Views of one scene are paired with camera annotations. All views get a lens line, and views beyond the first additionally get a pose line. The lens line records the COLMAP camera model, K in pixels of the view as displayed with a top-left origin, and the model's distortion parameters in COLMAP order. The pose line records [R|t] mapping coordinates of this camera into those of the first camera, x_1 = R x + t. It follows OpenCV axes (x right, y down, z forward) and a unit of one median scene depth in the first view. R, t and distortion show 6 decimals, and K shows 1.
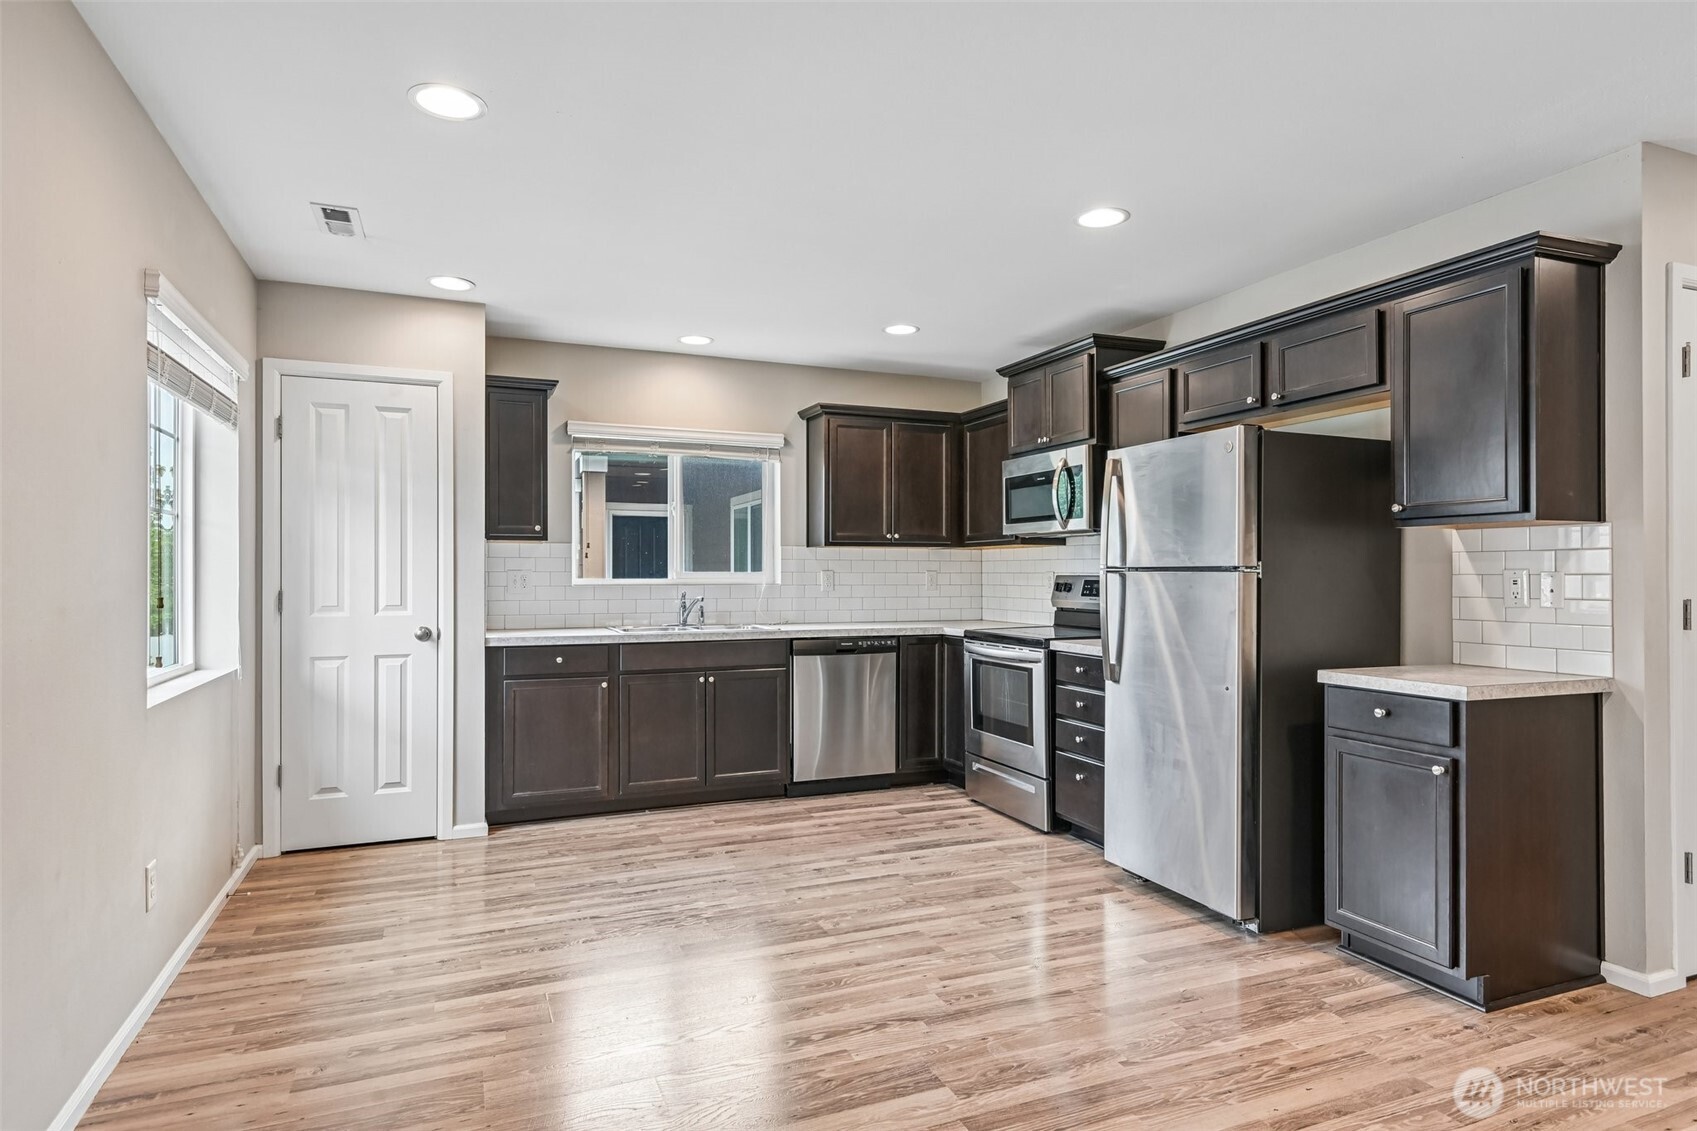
lens RADIAL K [[960.9, 0, 848.5], [0, 960.9, 565.5], [0, 0, 1]] dist [-0.002285, 0.000744]
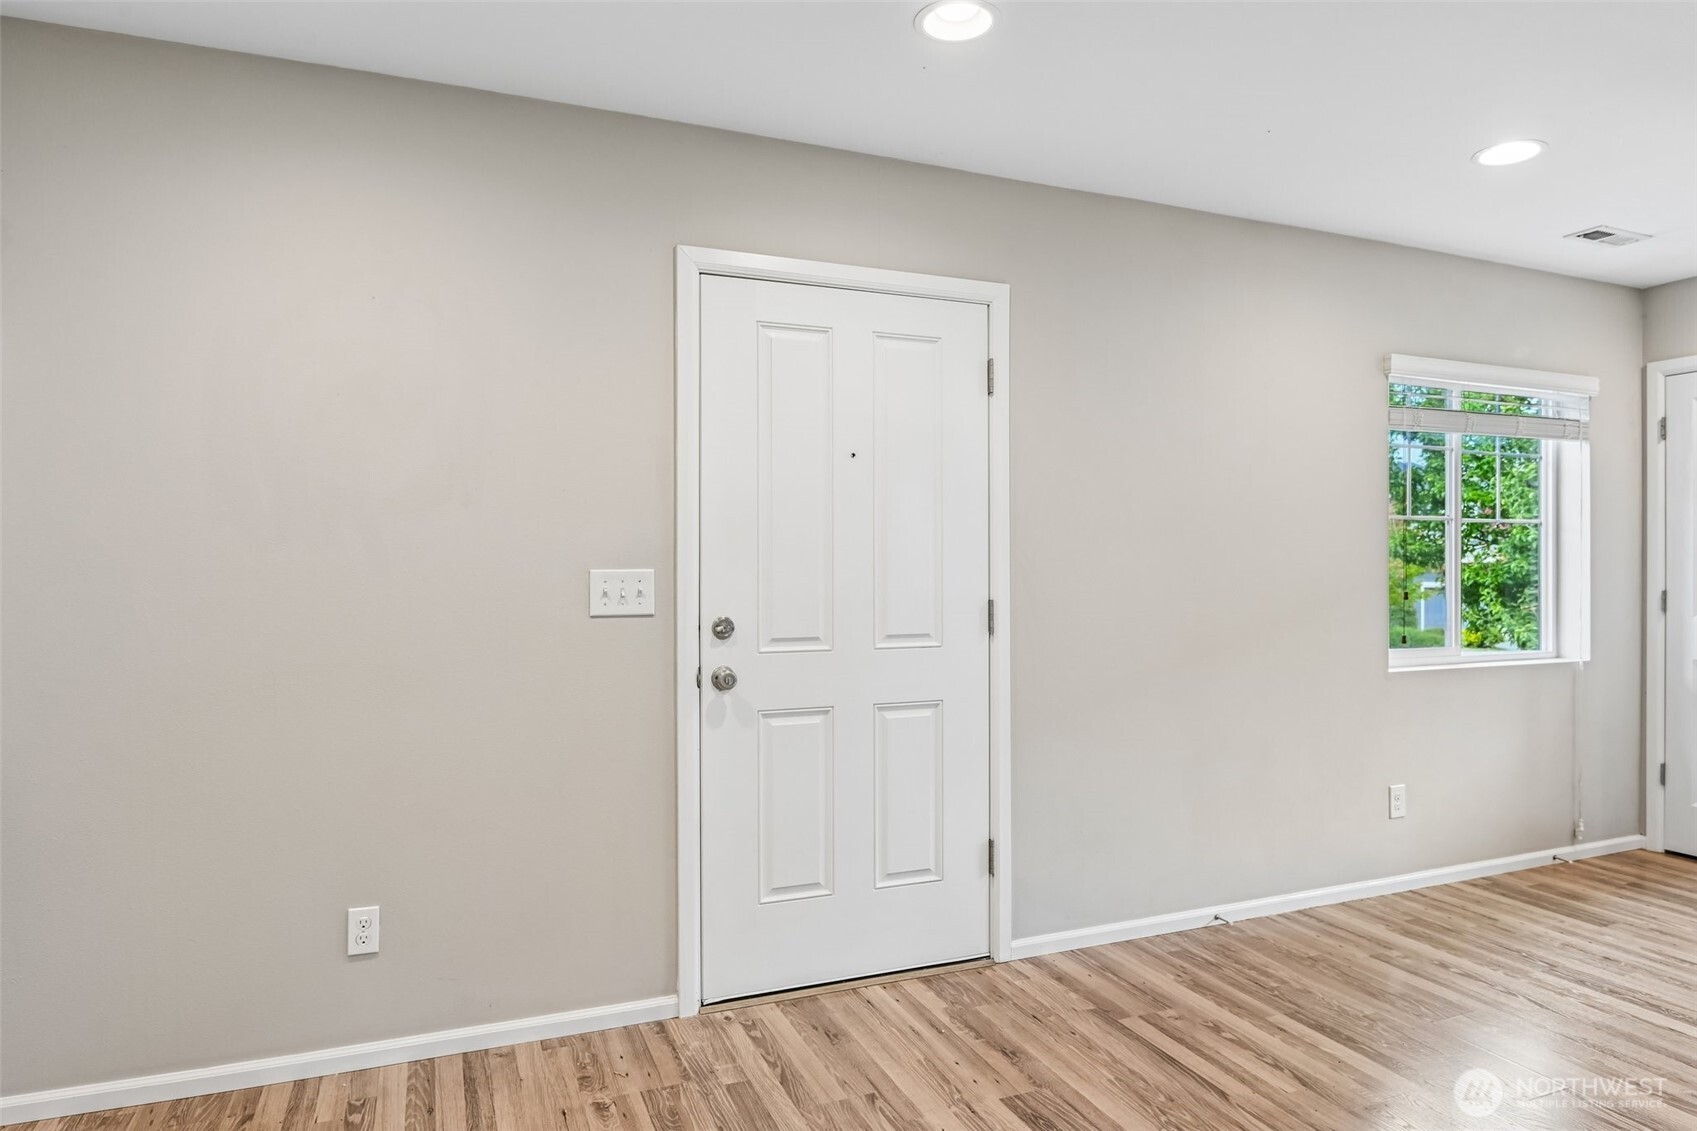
lens RADIAL K [[1013.1, 0, 848.5], [0, 1013.1, 565.5], [0, 0, 1]] dist [-0.009694, -0.002296]
pose [[-0.029482, -0.004423, -0.999556, 0.631612], [0.002983, 0.999985, -0.004512, 0.002337], [0.999561, -0.003115, -0.029469, 0.226860]]
